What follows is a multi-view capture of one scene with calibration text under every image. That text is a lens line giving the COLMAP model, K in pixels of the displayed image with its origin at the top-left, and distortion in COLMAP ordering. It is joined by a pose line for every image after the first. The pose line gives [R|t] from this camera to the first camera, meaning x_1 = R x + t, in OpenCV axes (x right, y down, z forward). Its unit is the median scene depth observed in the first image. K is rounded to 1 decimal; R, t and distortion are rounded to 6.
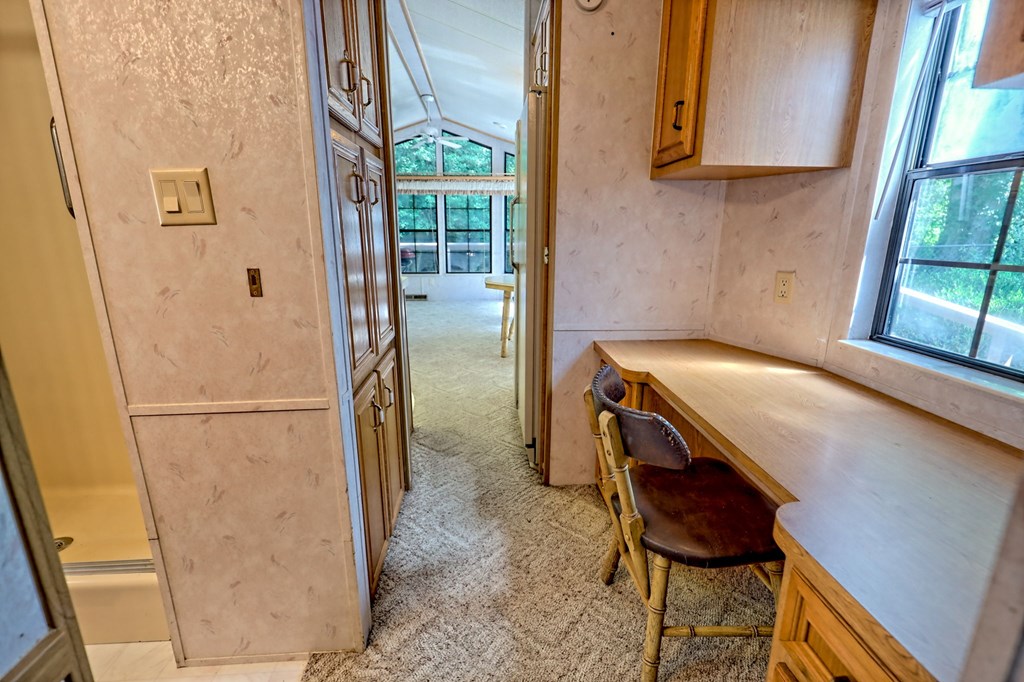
lens RADIAL K [[469.6, 0, 510.2], [0, 469.6, 346.1], [0, 0, 1]] dist [-0.000353, -0.001304]
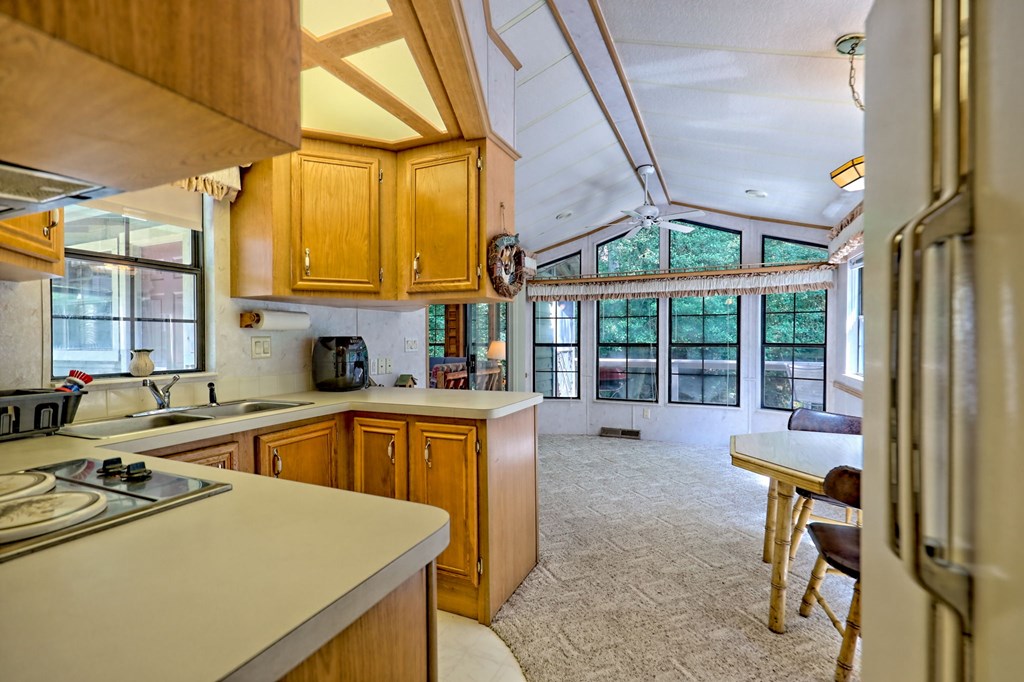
lens RADIAL K [[469.6, 0, 507.0], [0, 469.6, 343.7], [0, 0, 1]] dist [-0.000353, -0.001304]
pose [[0.881602, -0.000693, -0.471992, -0.016516], [-0.110782, 0.971760, -0.208349, -0.068483], [0.458808, 0.235969, 0.856629, 0.262139]]
